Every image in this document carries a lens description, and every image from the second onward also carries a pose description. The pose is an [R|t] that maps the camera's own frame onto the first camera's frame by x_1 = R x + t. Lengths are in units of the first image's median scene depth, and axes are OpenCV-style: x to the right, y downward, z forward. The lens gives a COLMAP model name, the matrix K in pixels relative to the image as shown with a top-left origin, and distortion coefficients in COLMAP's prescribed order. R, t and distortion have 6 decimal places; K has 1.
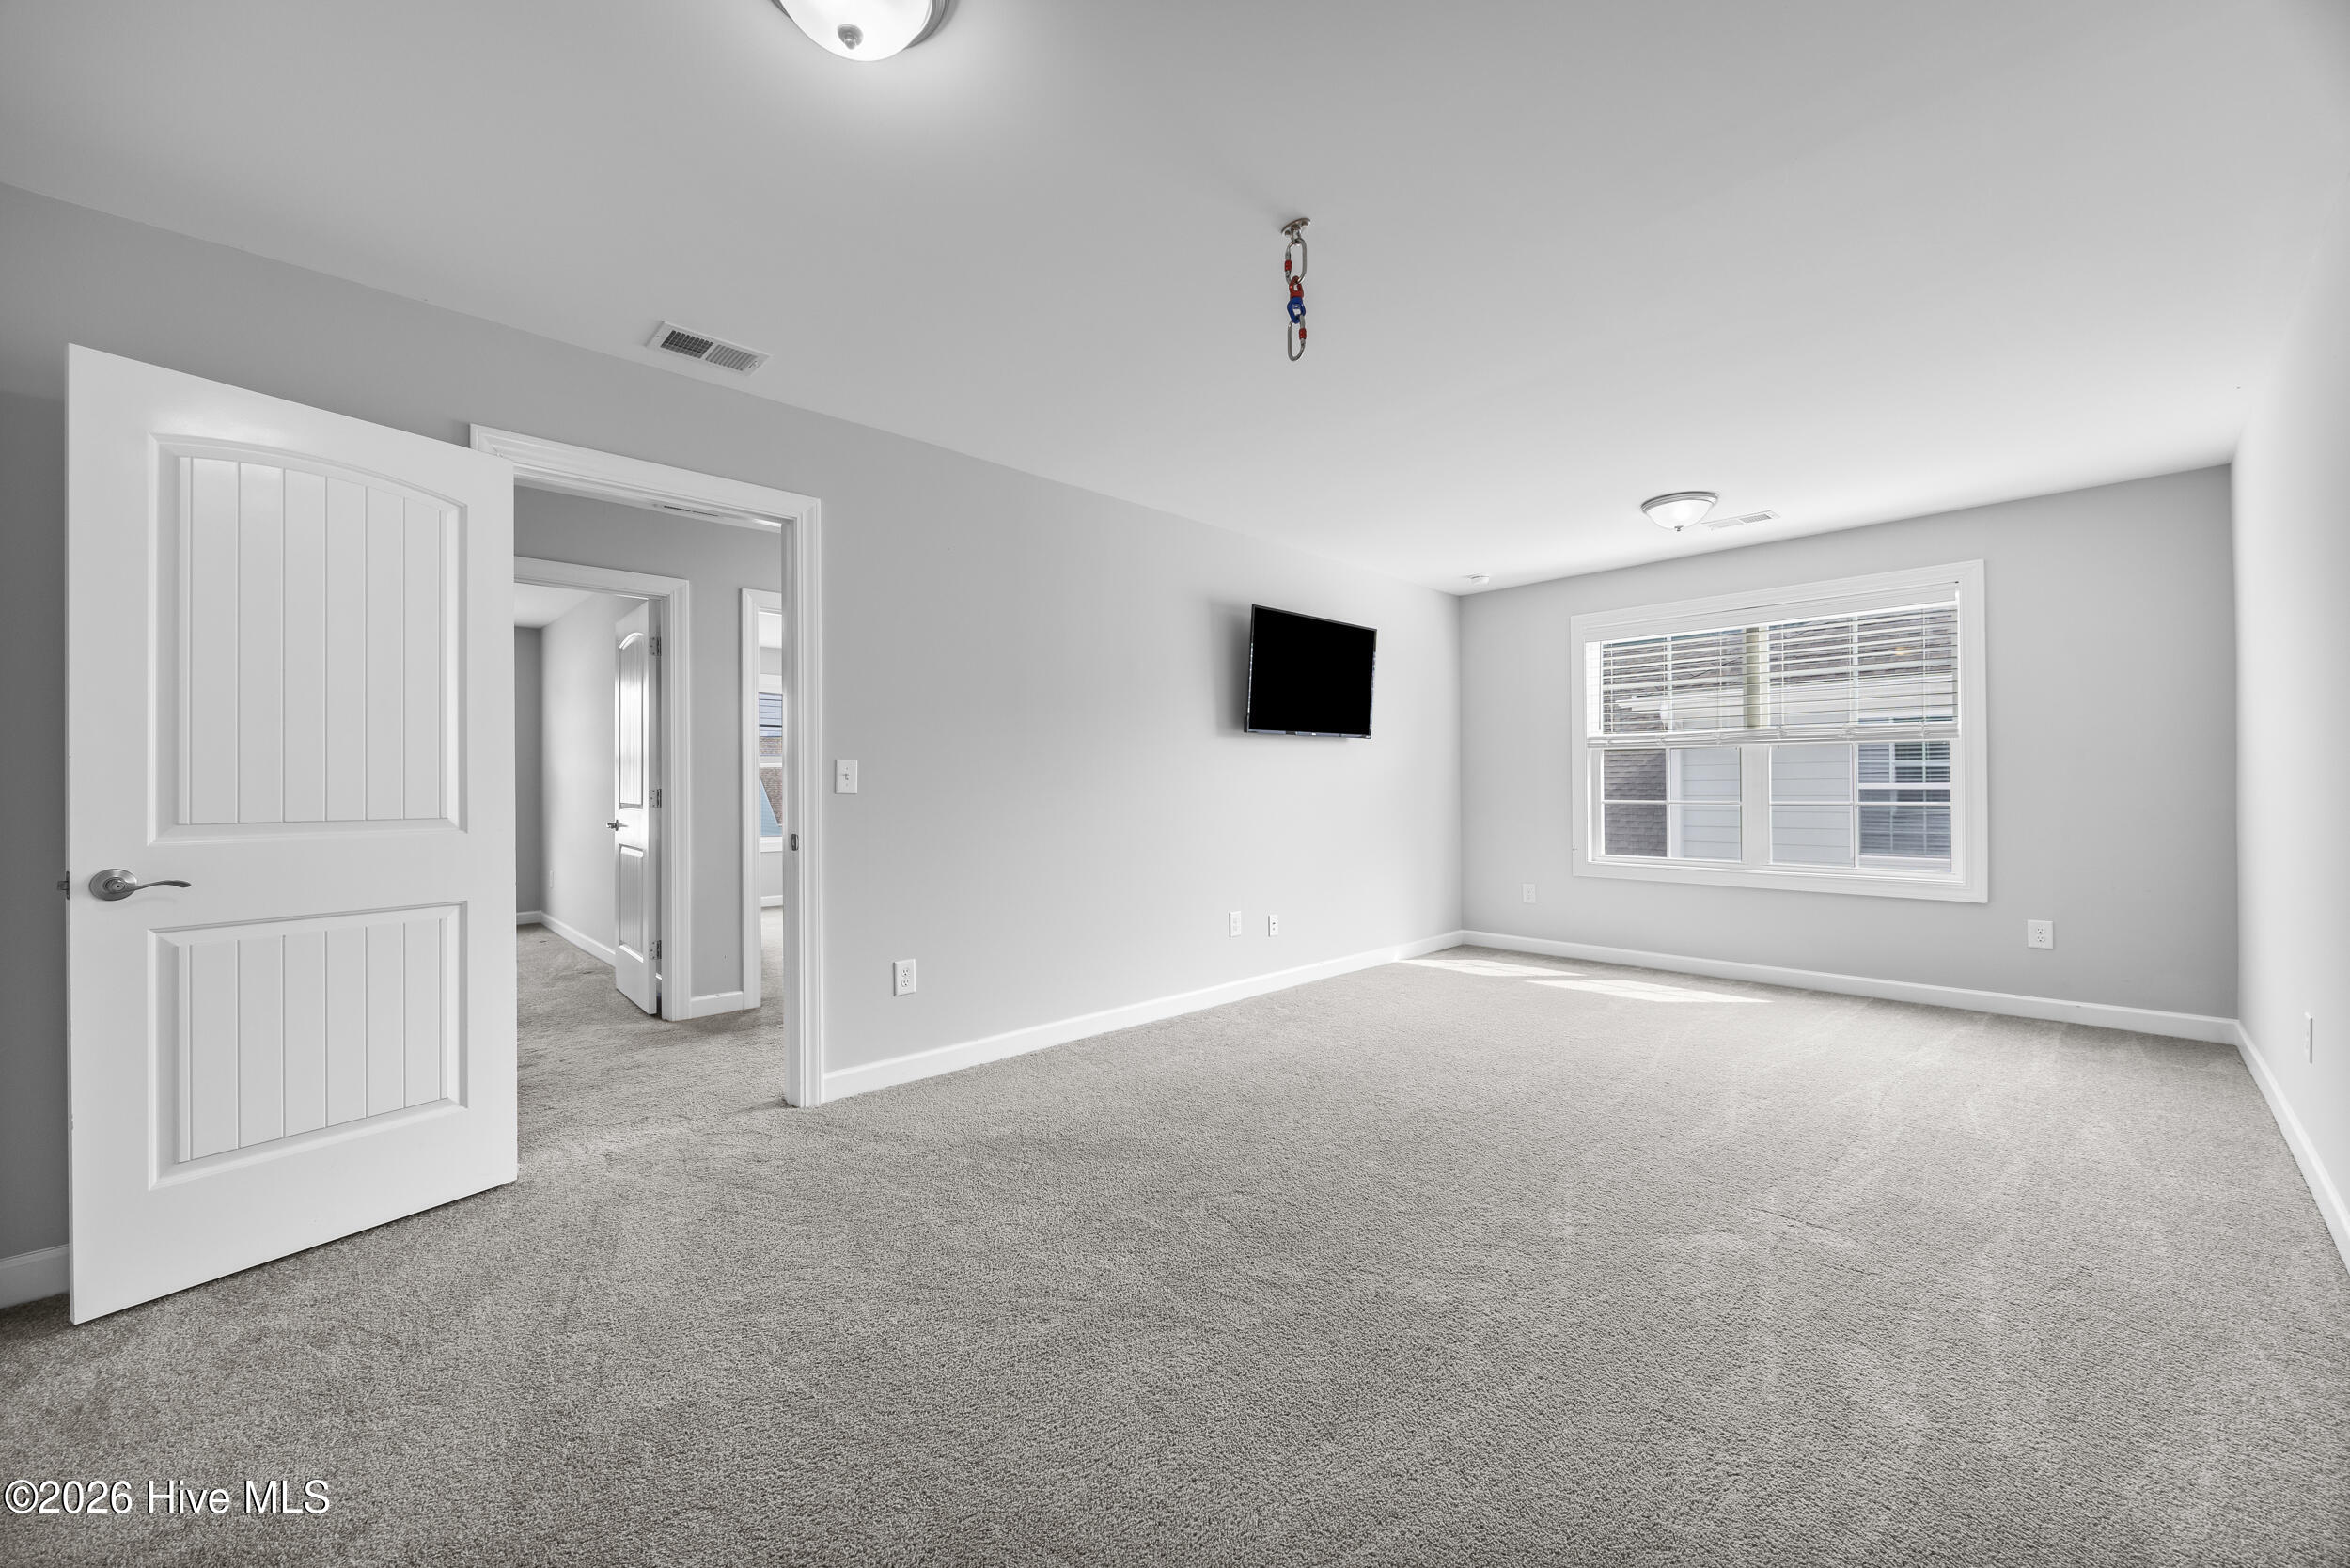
lens RADIAL K [[892.5, 0, 1164.0], [0, 892.5, 785.2], [0, 0, 1]] dist [-0.005911, 0.000081]
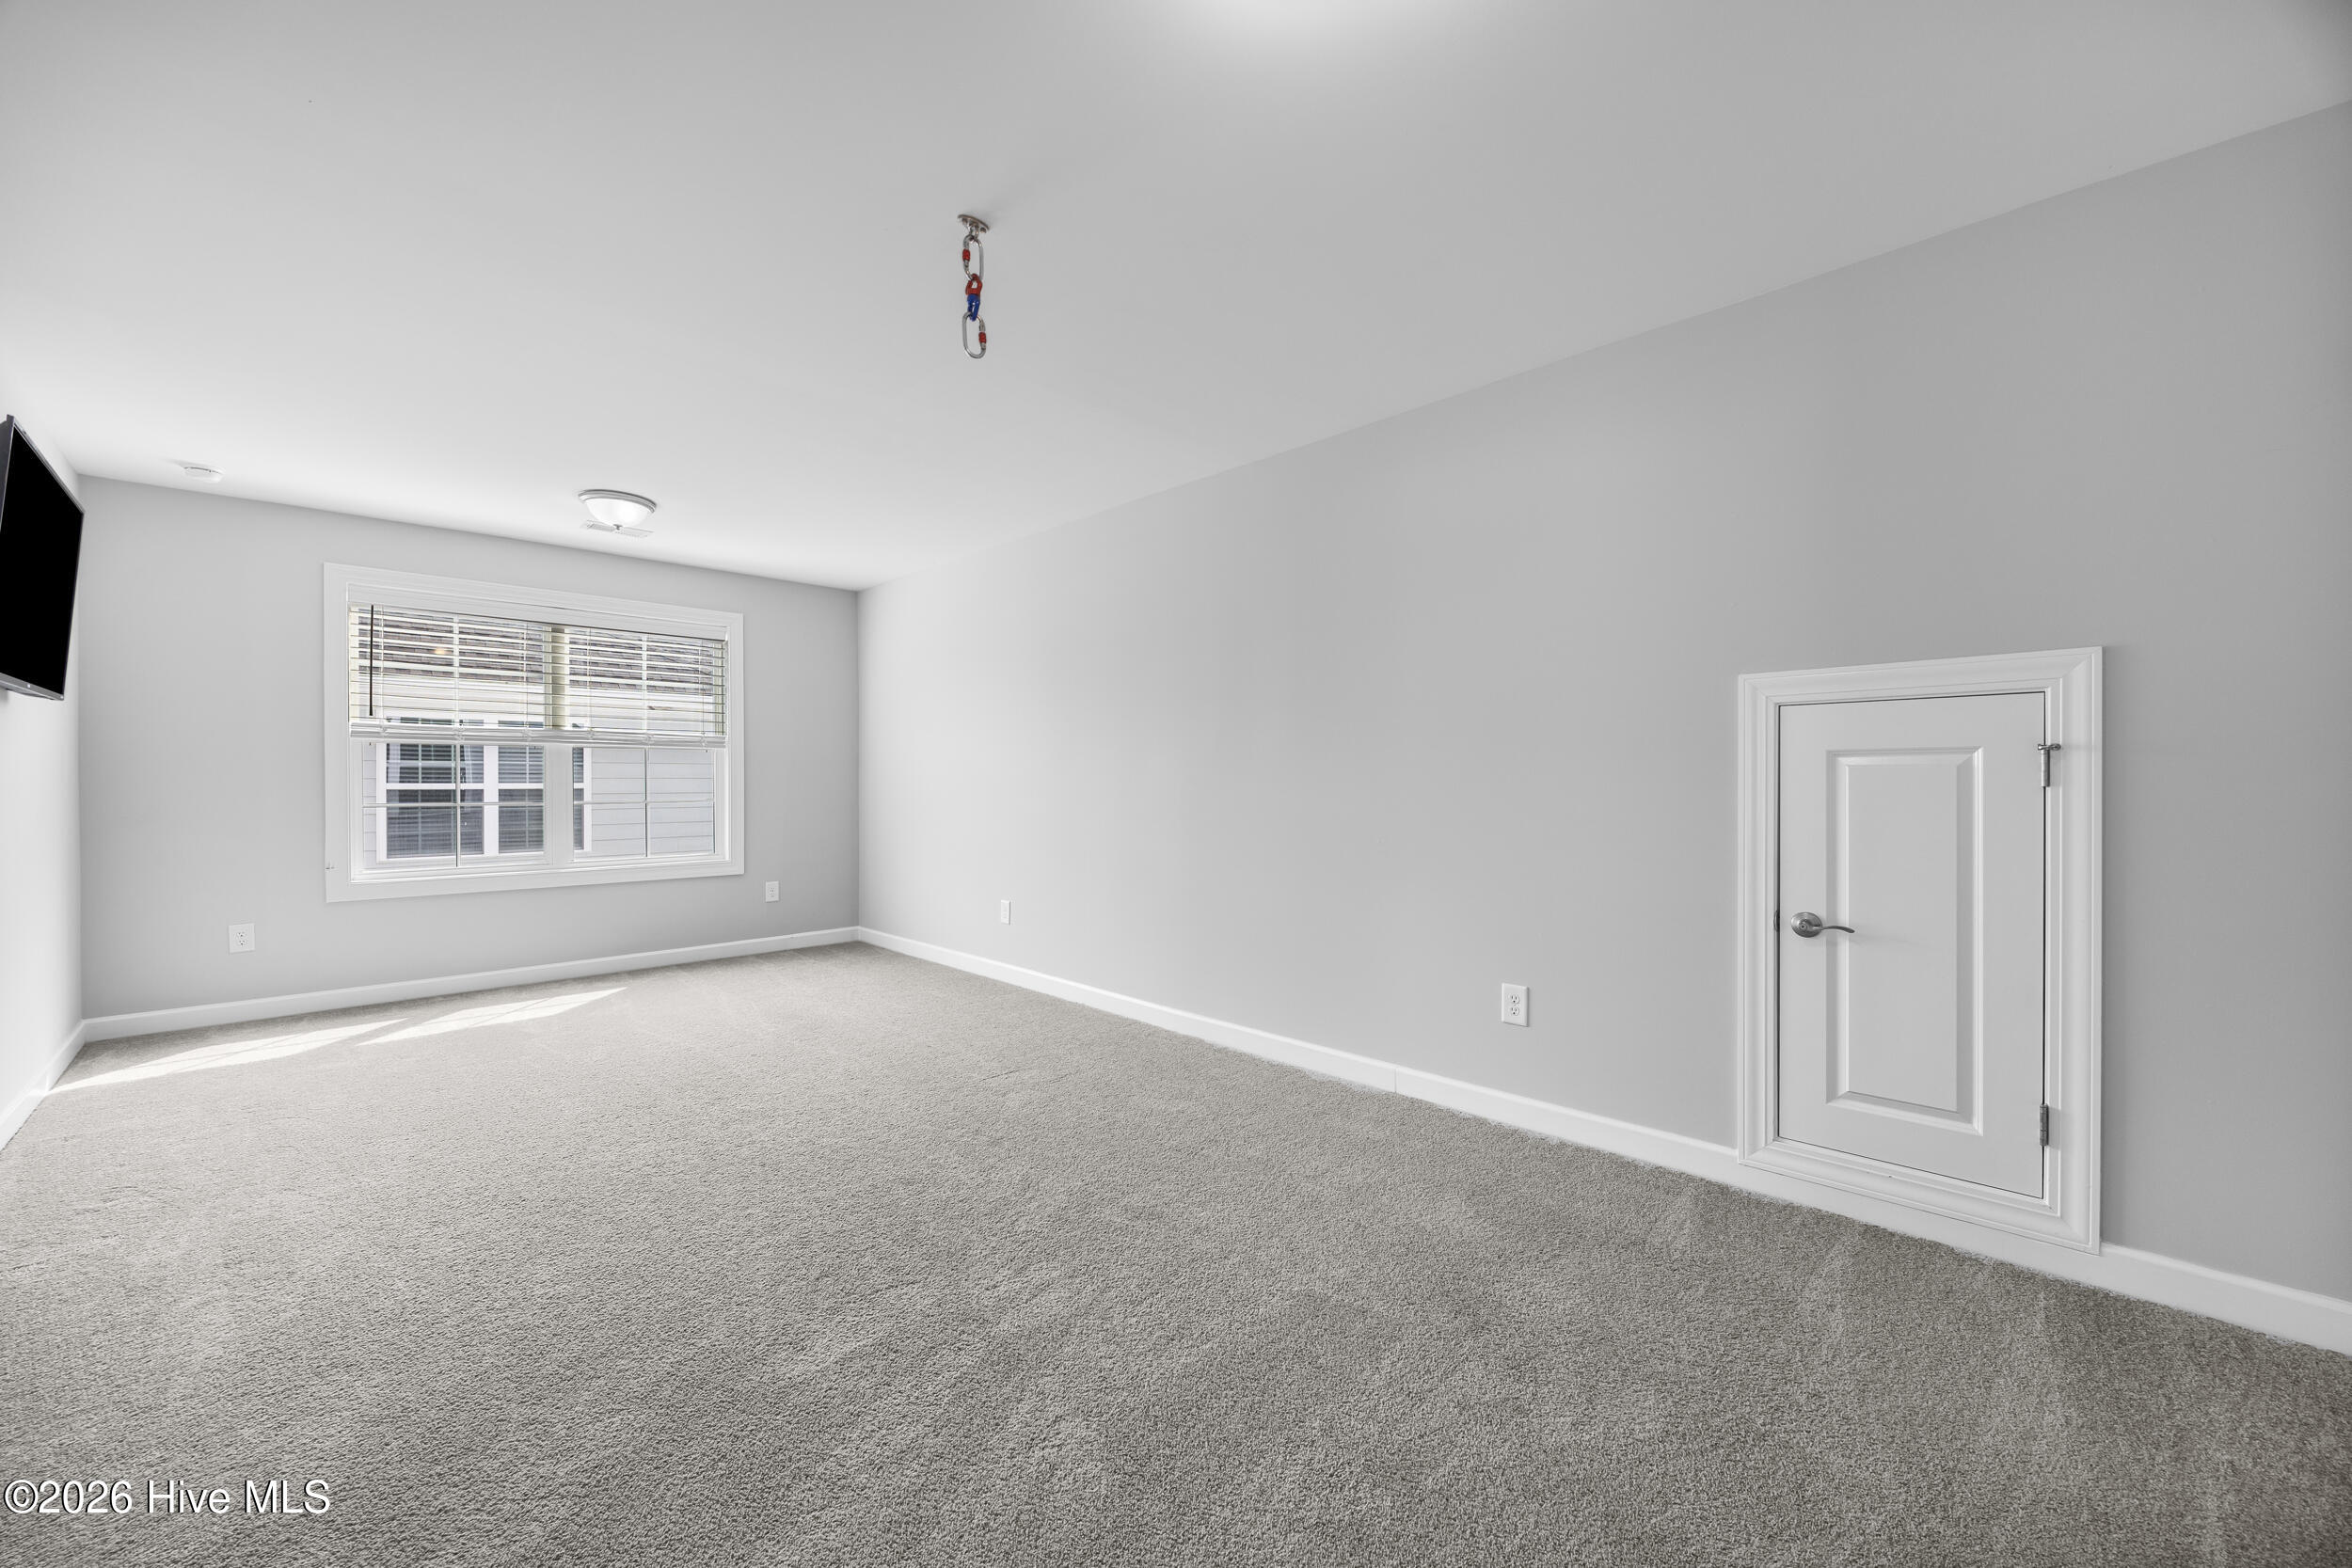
lens RADIAL K [[893.1, 0, 1165.0], [0, 893.1, 785.2], [0, 0, 1]] dist [-0.005911, 0.000081]
pose [[-0.011368, 0.002891, 0.999931, -0.349435], [-0.001231, 0.999995, -0.002906, 0.002306], [-0.999935, -0.001264, -0.011365, 0.326230]]
